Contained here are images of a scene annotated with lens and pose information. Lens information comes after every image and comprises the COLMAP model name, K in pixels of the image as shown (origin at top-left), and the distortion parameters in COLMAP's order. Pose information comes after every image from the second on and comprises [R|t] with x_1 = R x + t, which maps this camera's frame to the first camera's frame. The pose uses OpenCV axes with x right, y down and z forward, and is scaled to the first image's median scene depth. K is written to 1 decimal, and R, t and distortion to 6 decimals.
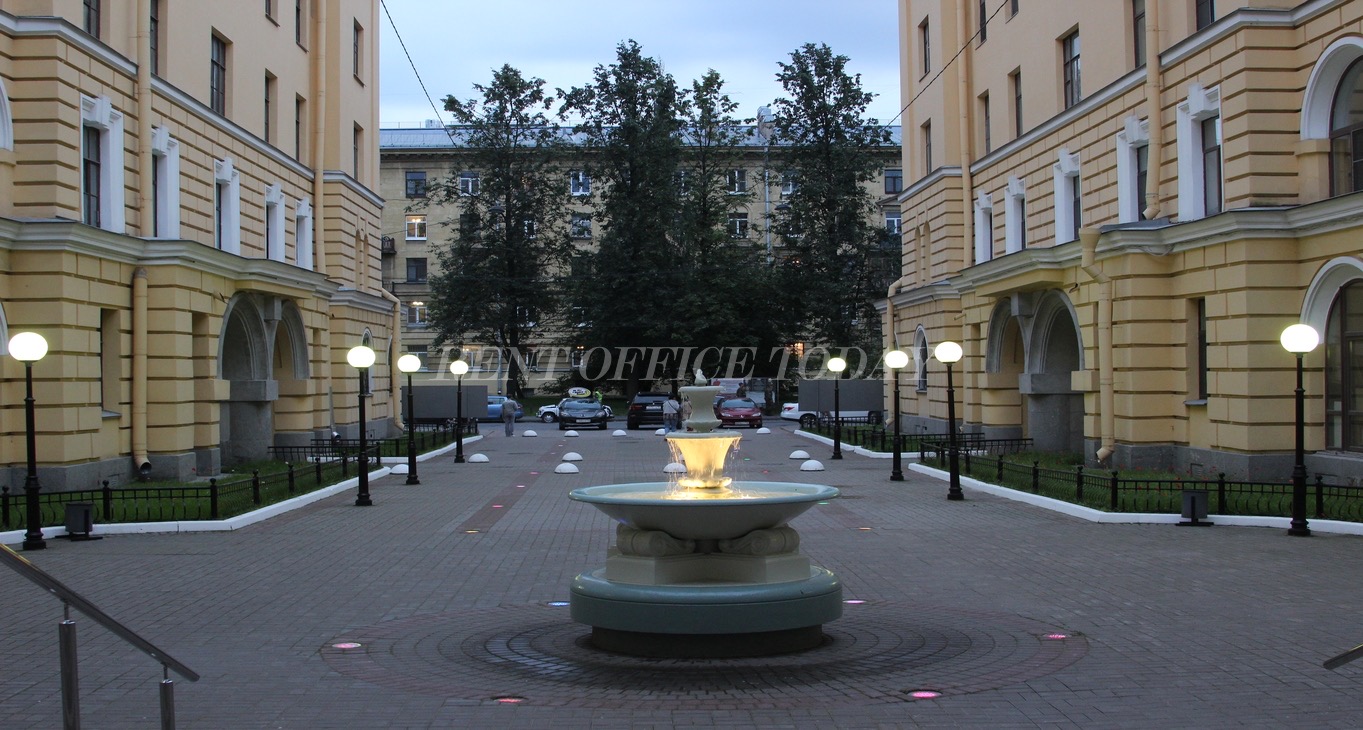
lens RADIAL K [[1714.7, 0, 681.5], [0, 1714.7, 365.0], [0, 0, 1]] dist [-0.145749, 0.026097]
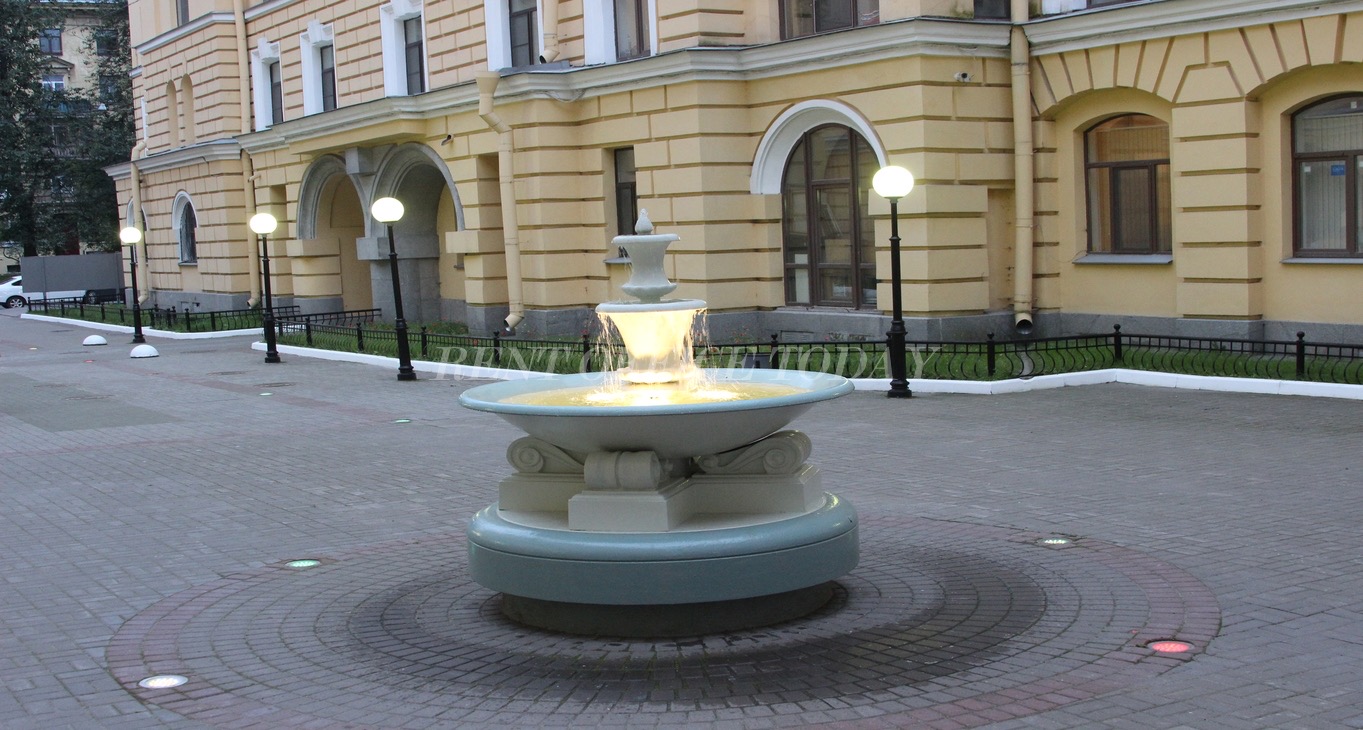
lens RADIAL K [[1714.7, 0, 681.5], [0, 1714.7, 365.0], [0, 0, 1]] dist [-0.145749, 0.026097]
pose [[0.870643, -0.058136, 0.488468, -0.122381], [0.021737, 0.996569, 0.079864, 0.004702], [-0.491435, -0.058915, 0.868919, 0.162529]]
